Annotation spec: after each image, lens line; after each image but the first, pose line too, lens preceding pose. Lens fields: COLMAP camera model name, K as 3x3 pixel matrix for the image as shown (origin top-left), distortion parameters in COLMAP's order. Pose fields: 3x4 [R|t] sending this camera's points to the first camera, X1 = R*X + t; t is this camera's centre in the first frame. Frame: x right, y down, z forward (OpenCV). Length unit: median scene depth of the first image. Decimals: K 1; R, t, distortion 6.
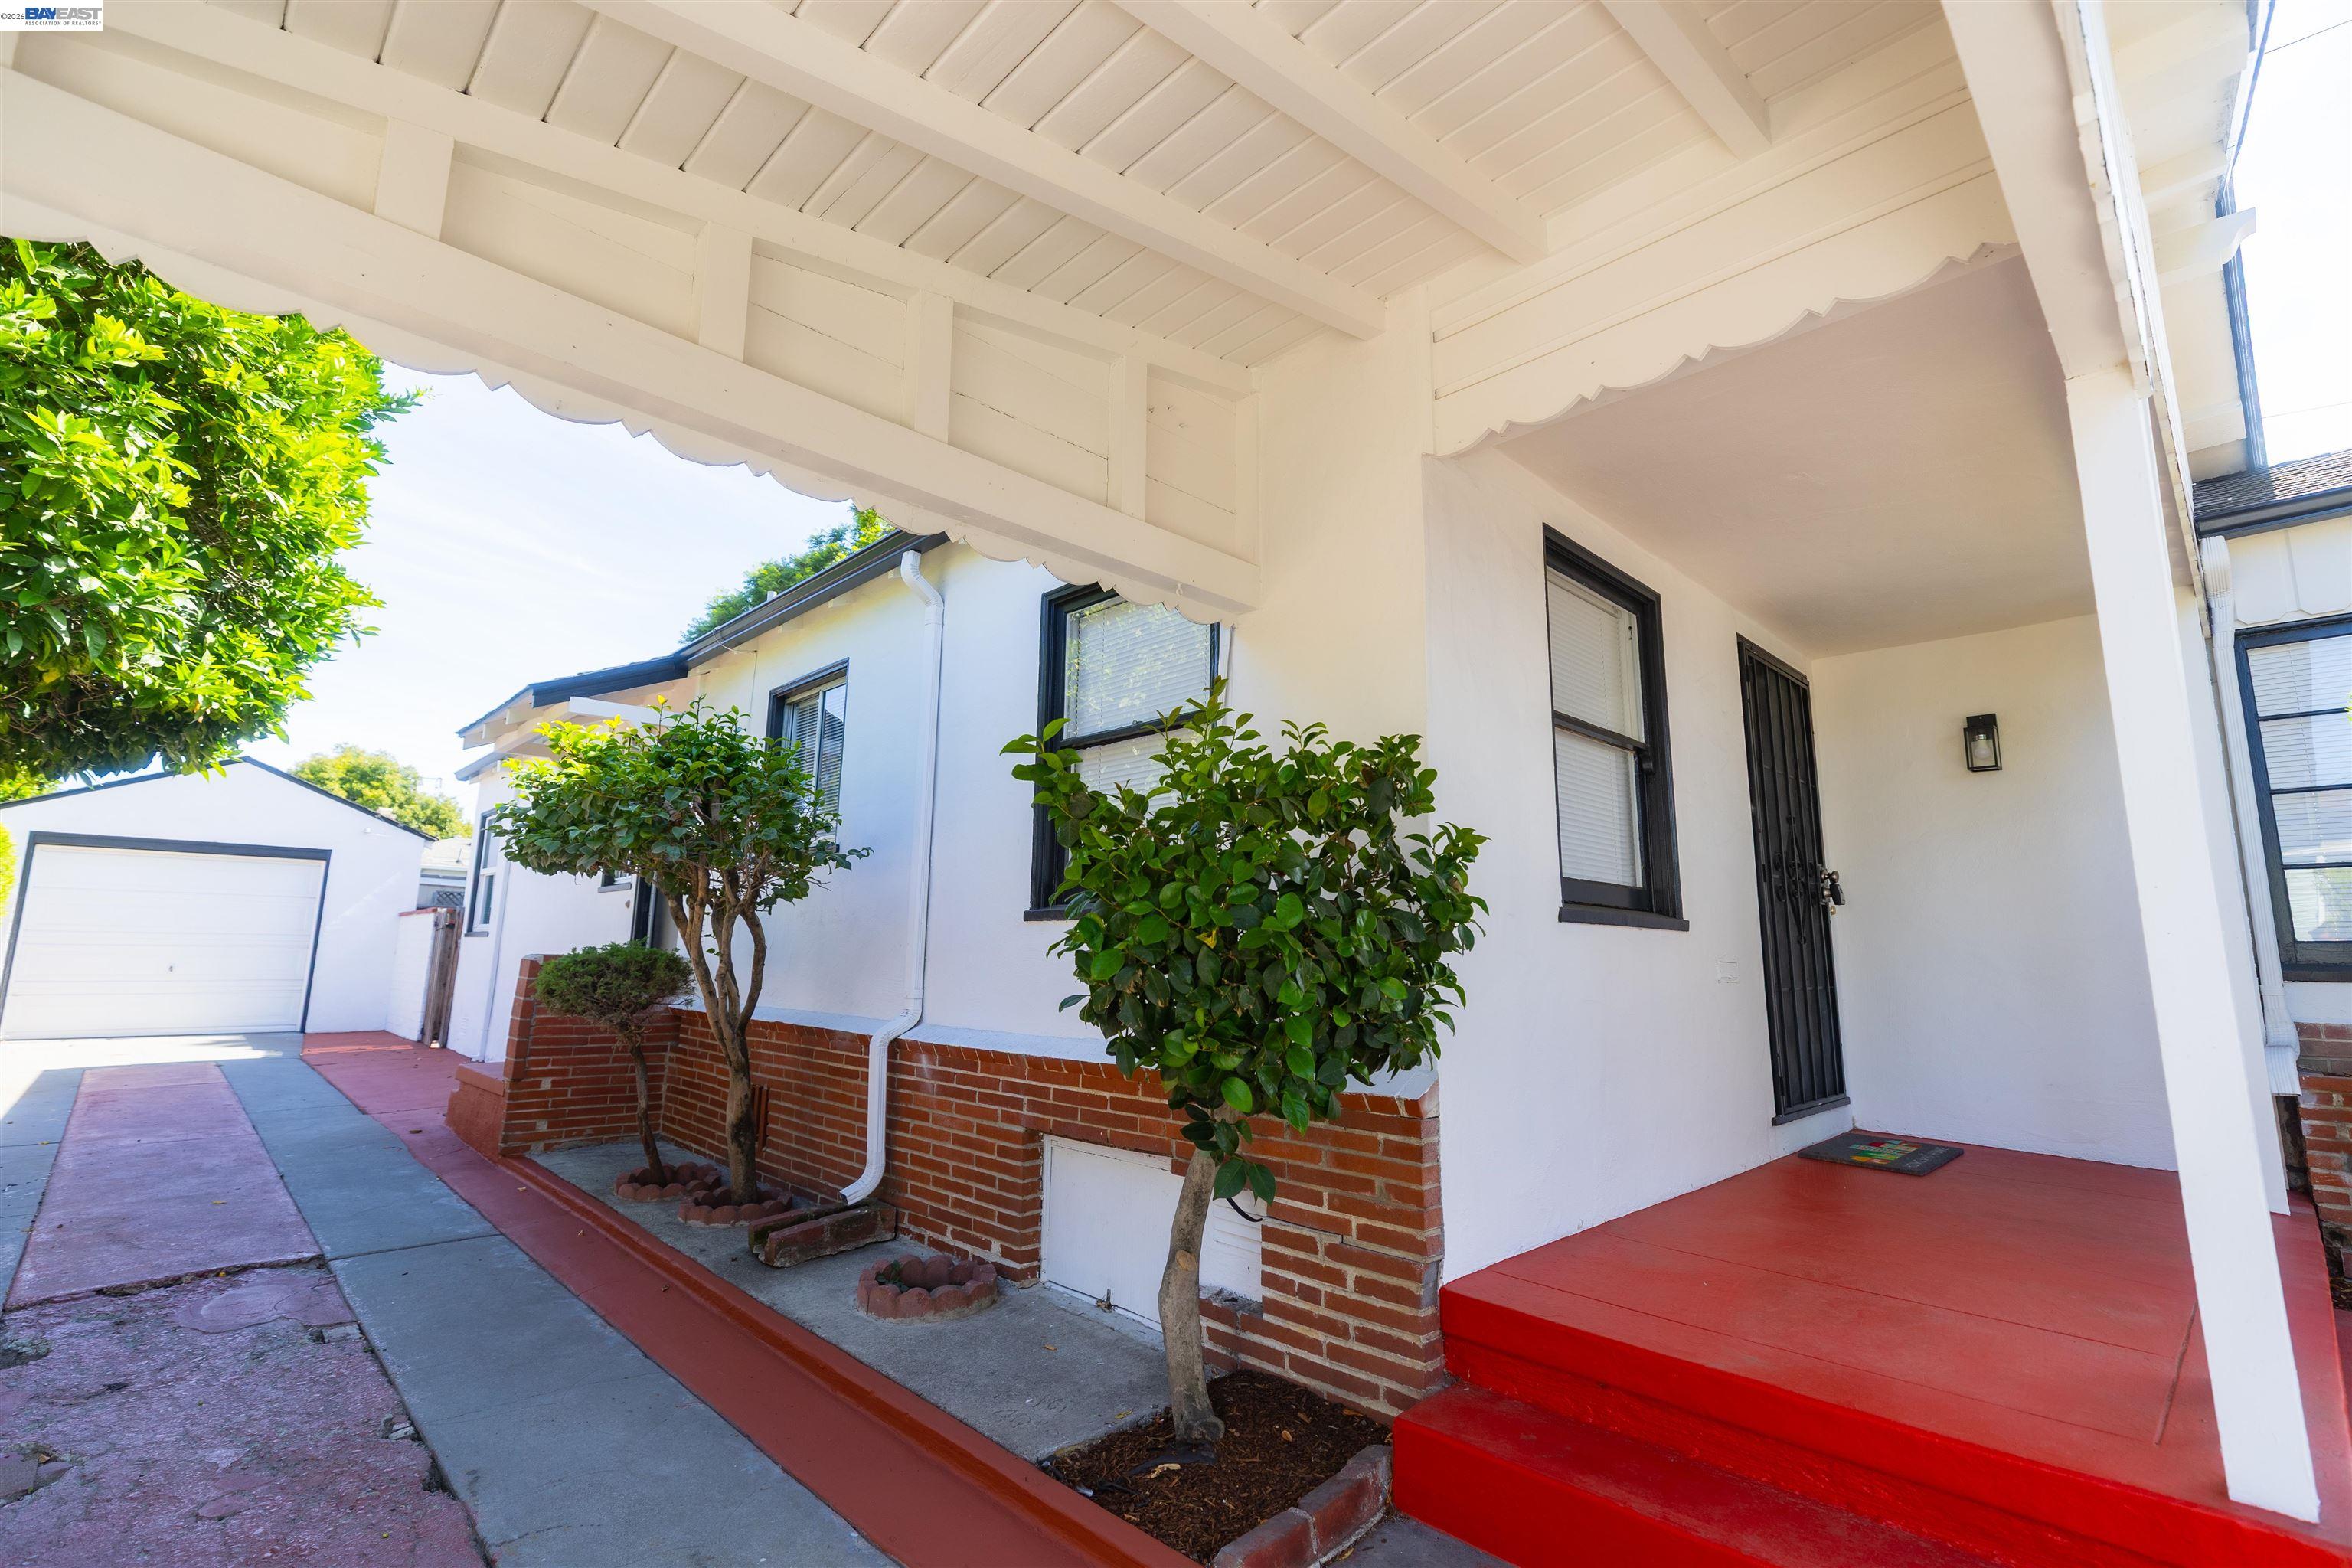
lens RADIAL K [[1046.0, 0, 1175.0], [0, 1046.0, 765.4], [0, 0, 1]] dist [0.003735, -0.000386]
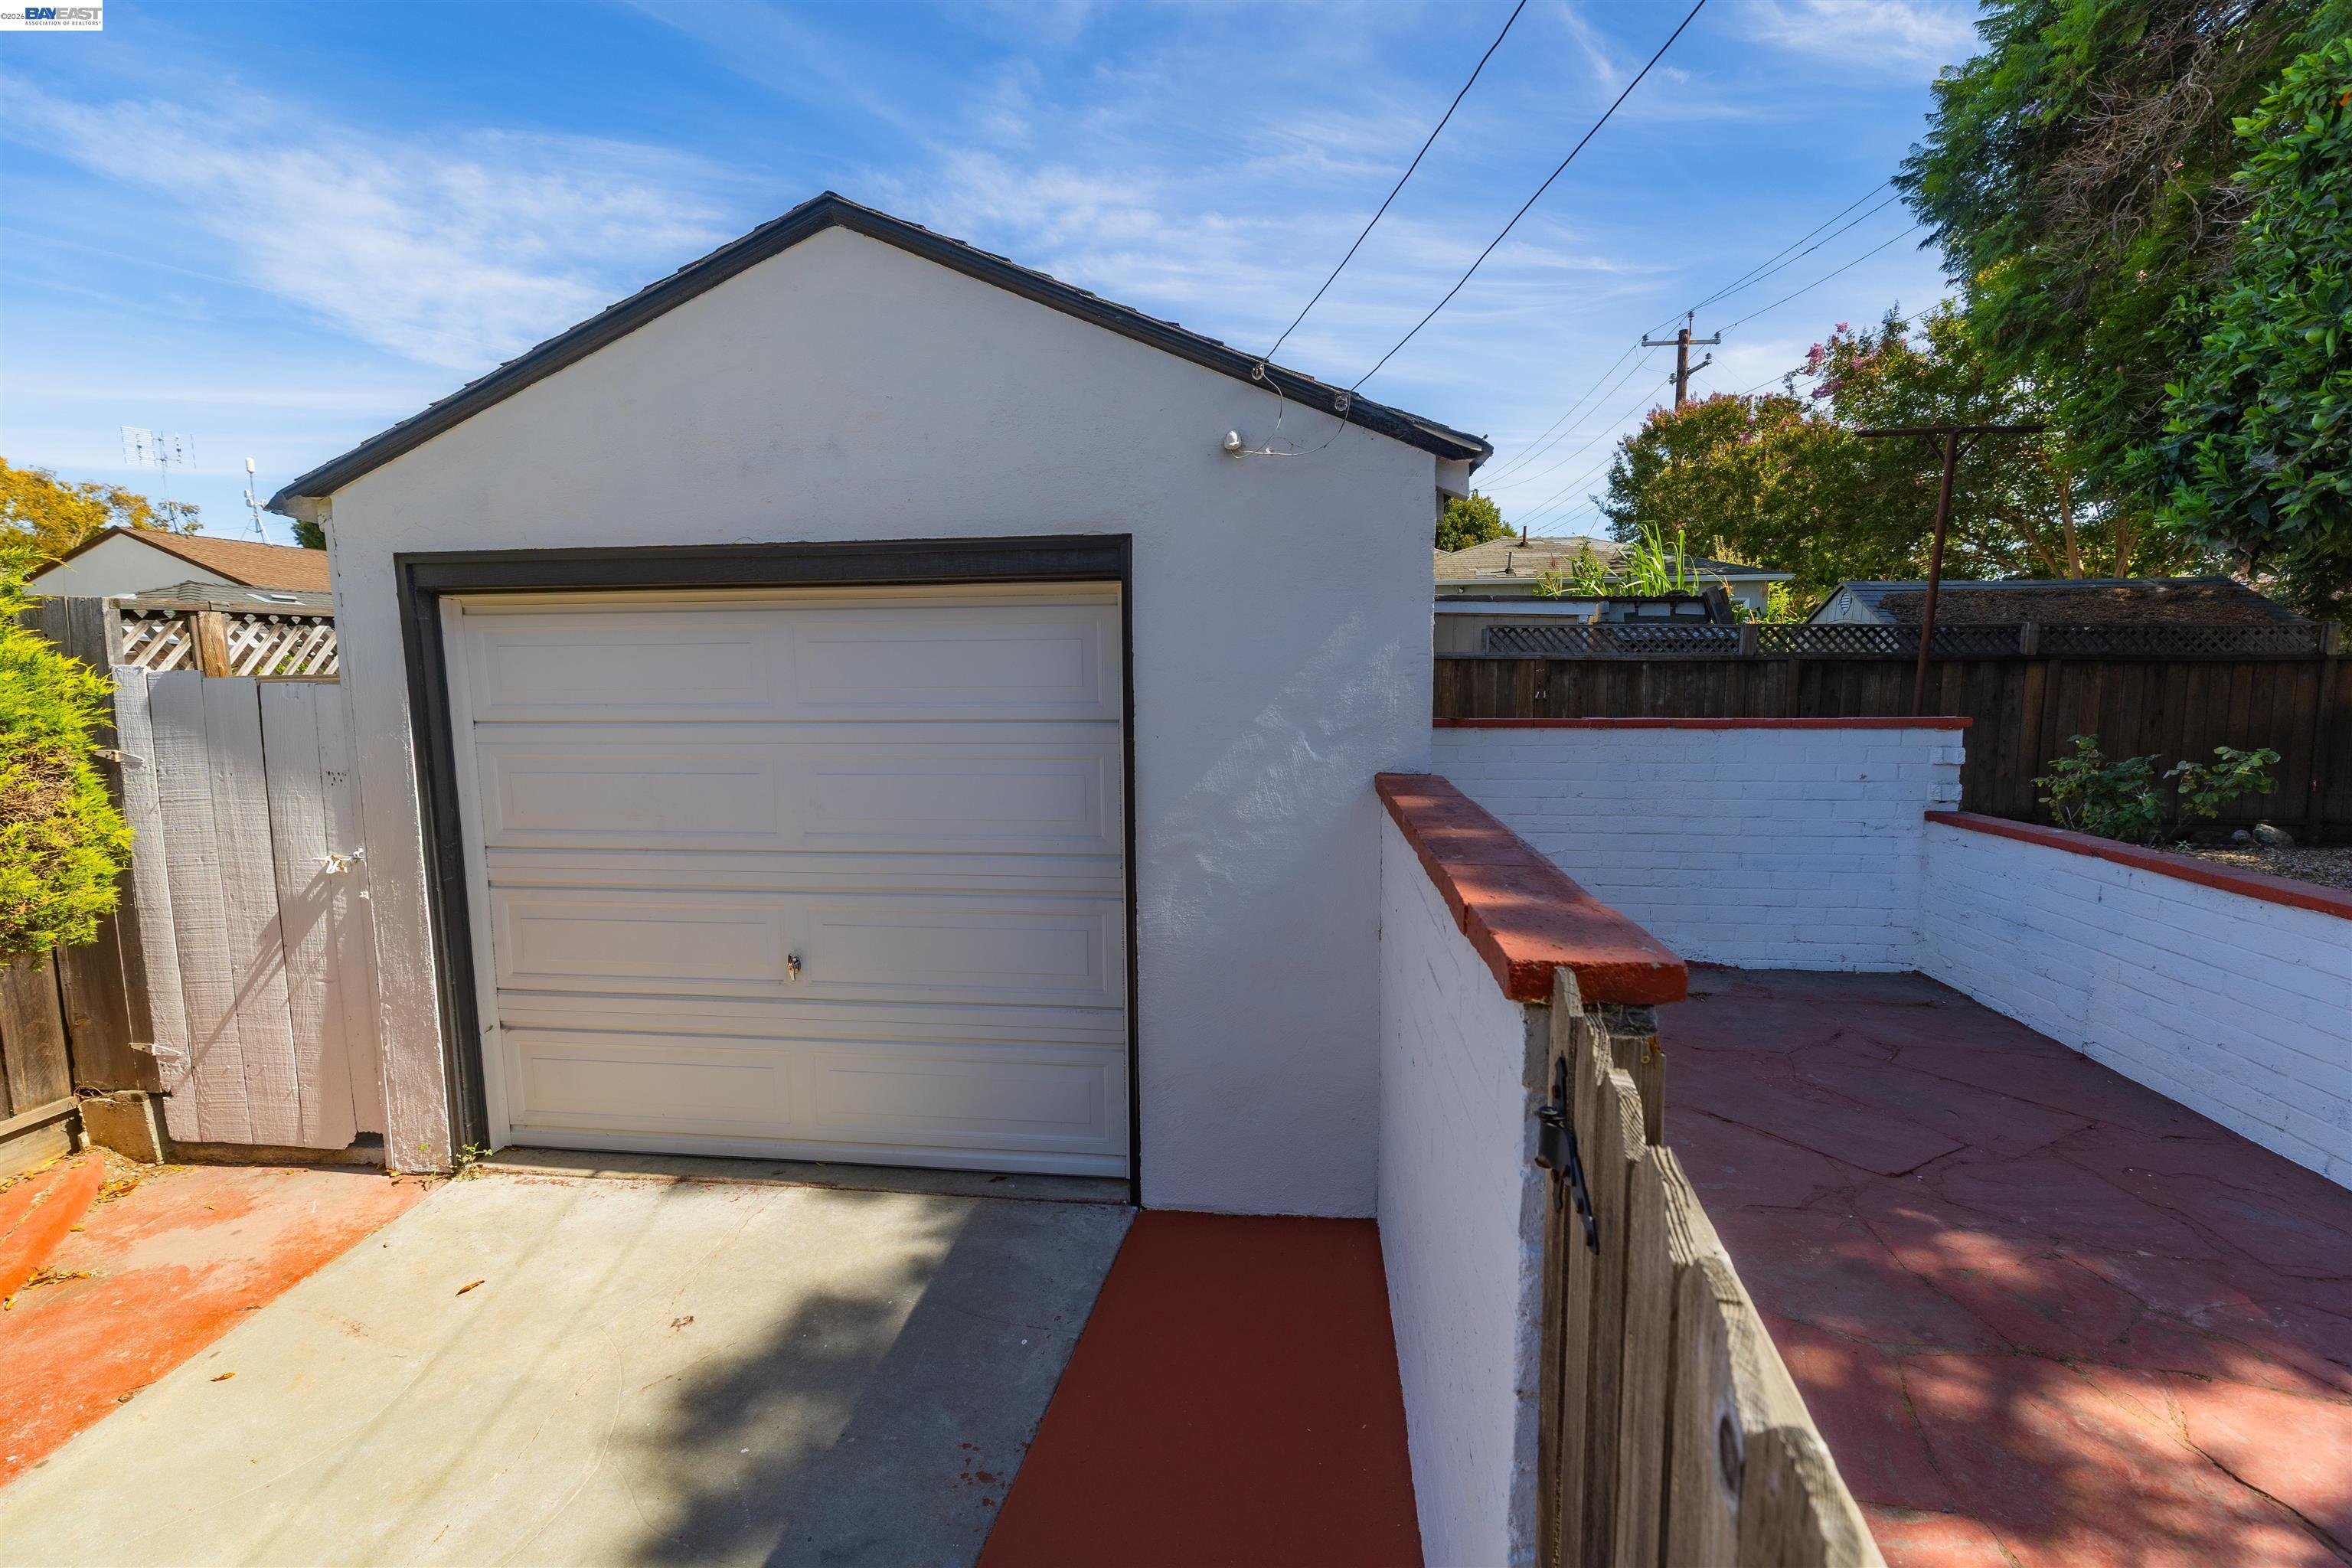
lens RADIAL K [[1046.0, 0, 1163.0], [0, 1046.0, 784.7], [0, 0, 1]] dist [0.003735, -0.000386]
pose [[0.619454, 0.085461, -0.780368, -0.615519], [0.139074, 0.966387, 0.216230, 0.087807], [0.772616, -0.242473, 0.586746, 0.867739]]
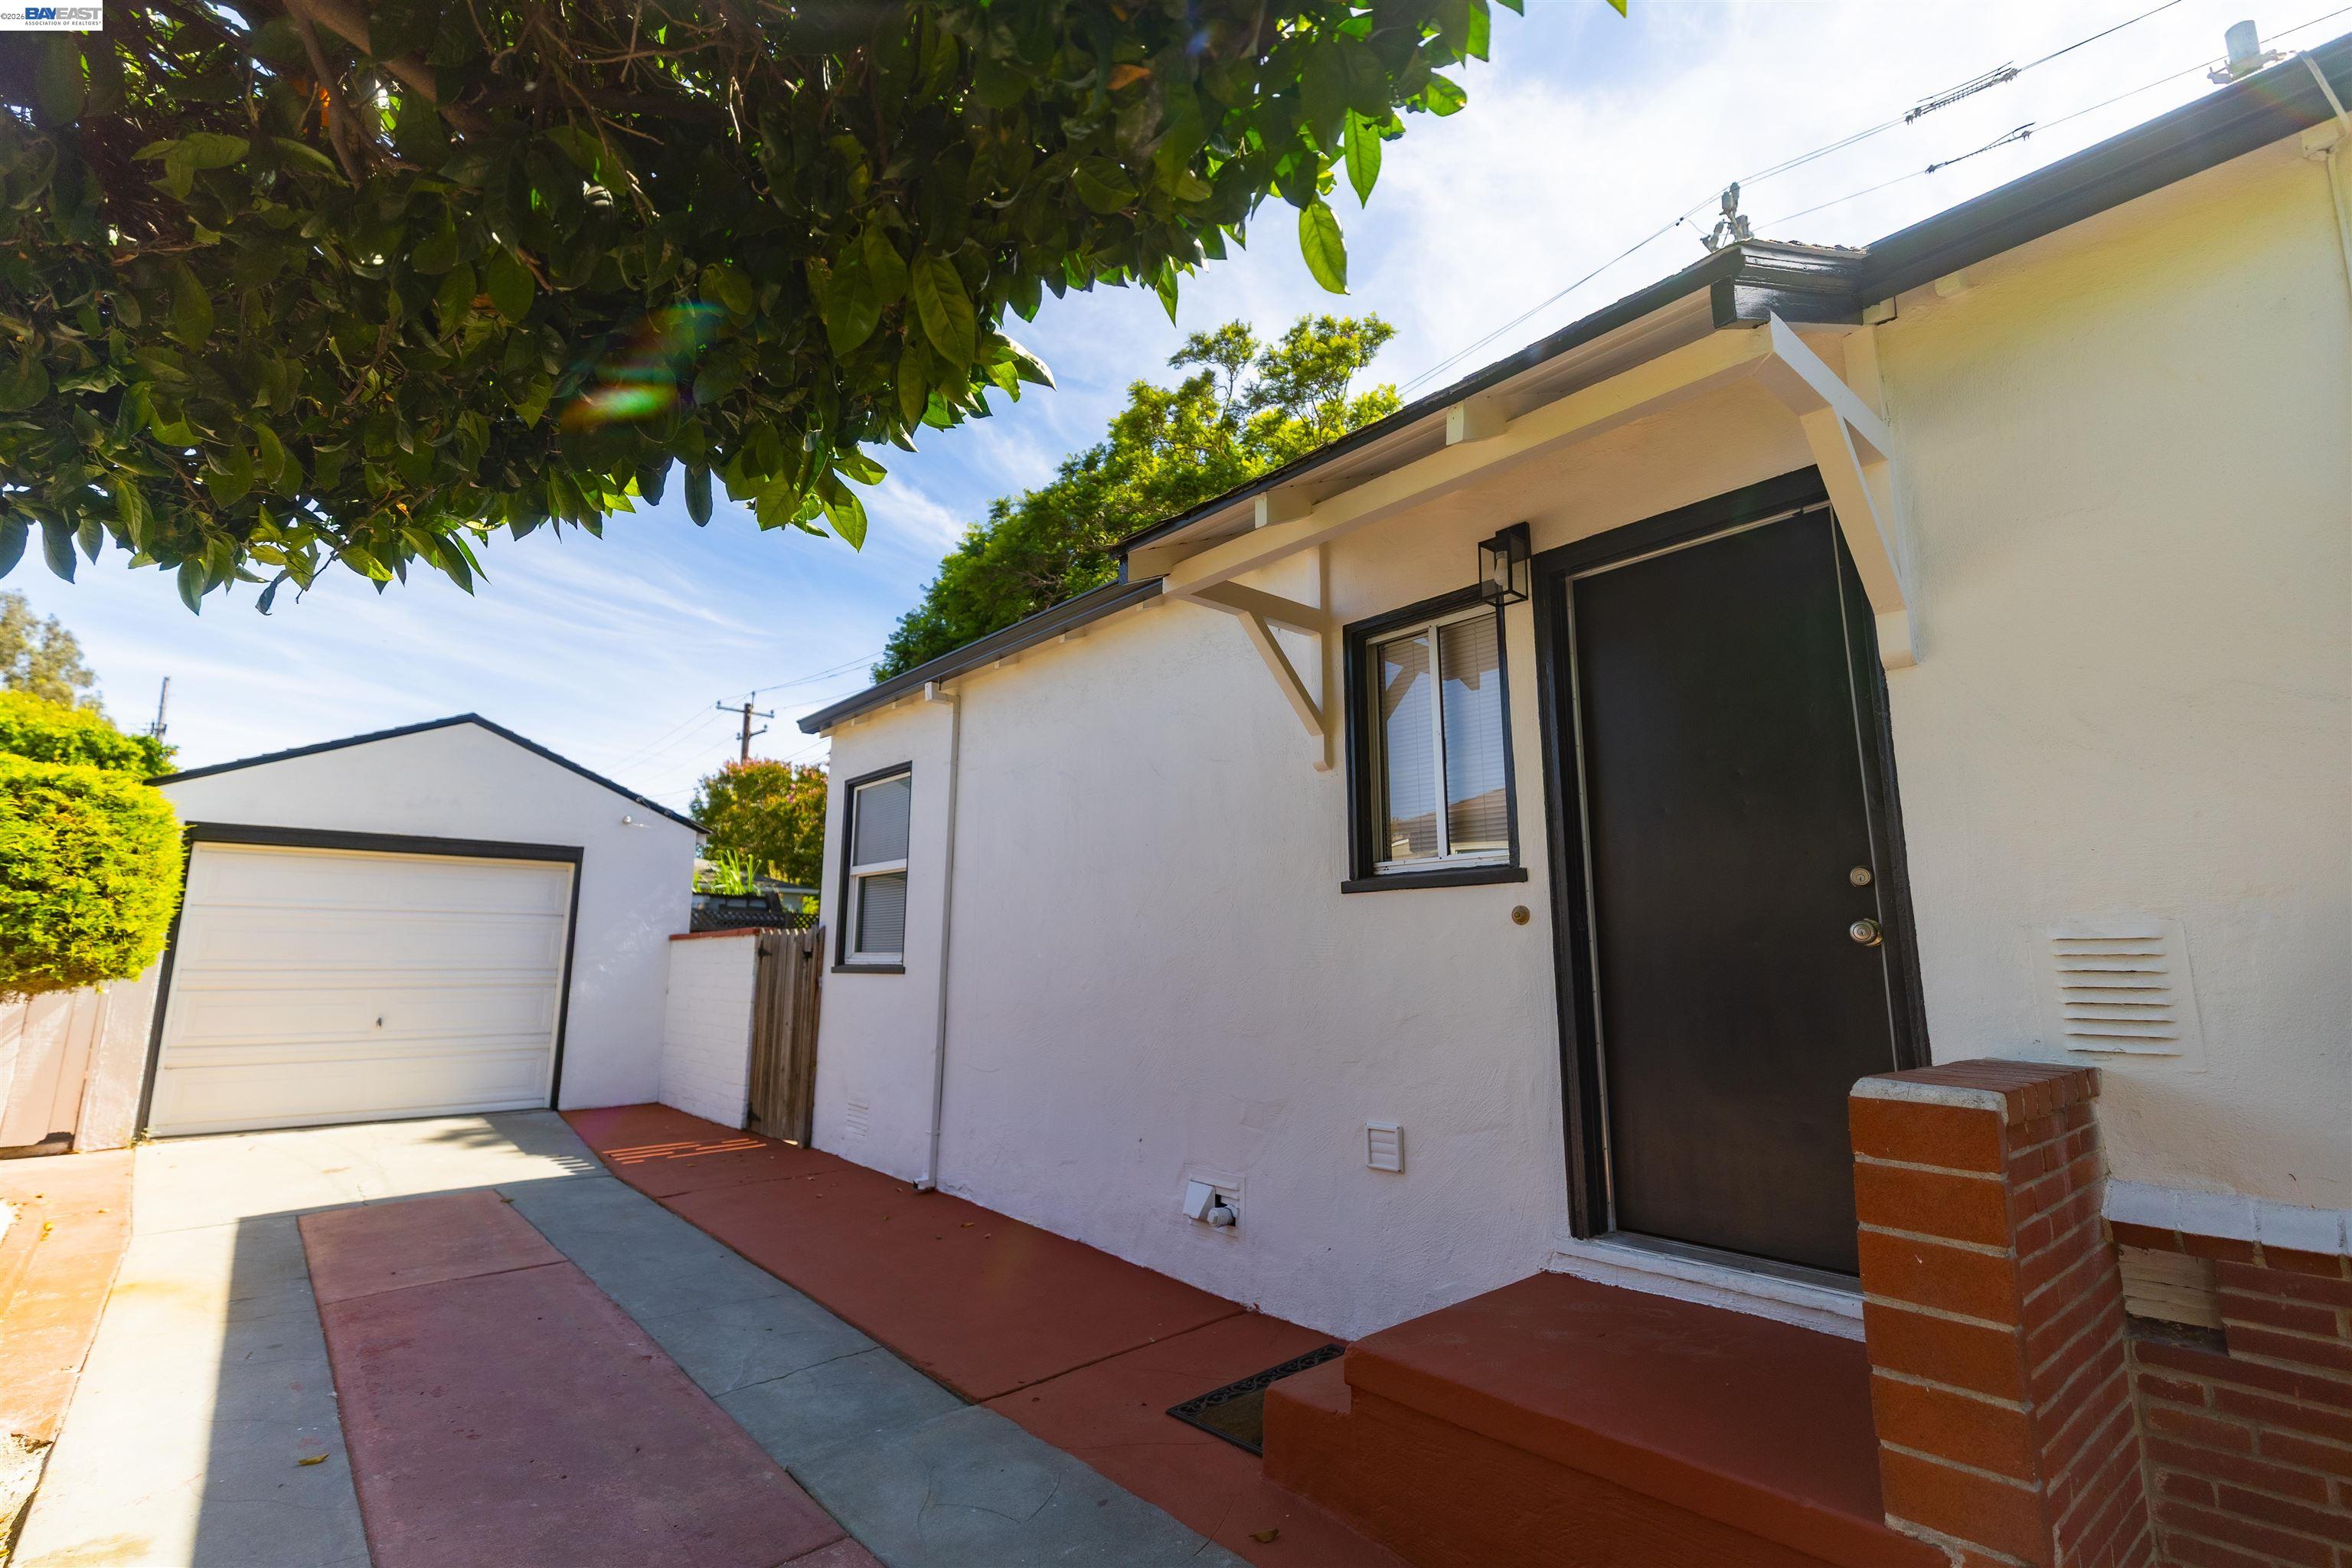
lens RADIAL K [[1046.0, 0, 1151.4], [0, 1046.0, 785.4], [0, 0, 1]] dist [0.003735, -0.000386]
pose [[0.997569, -0.009517, -0.069035, -0.386282], [0.008817, 0.999907, -0.010434, 0.051158], [0.069128, 0.009799, 0.997560, 0.332625]]
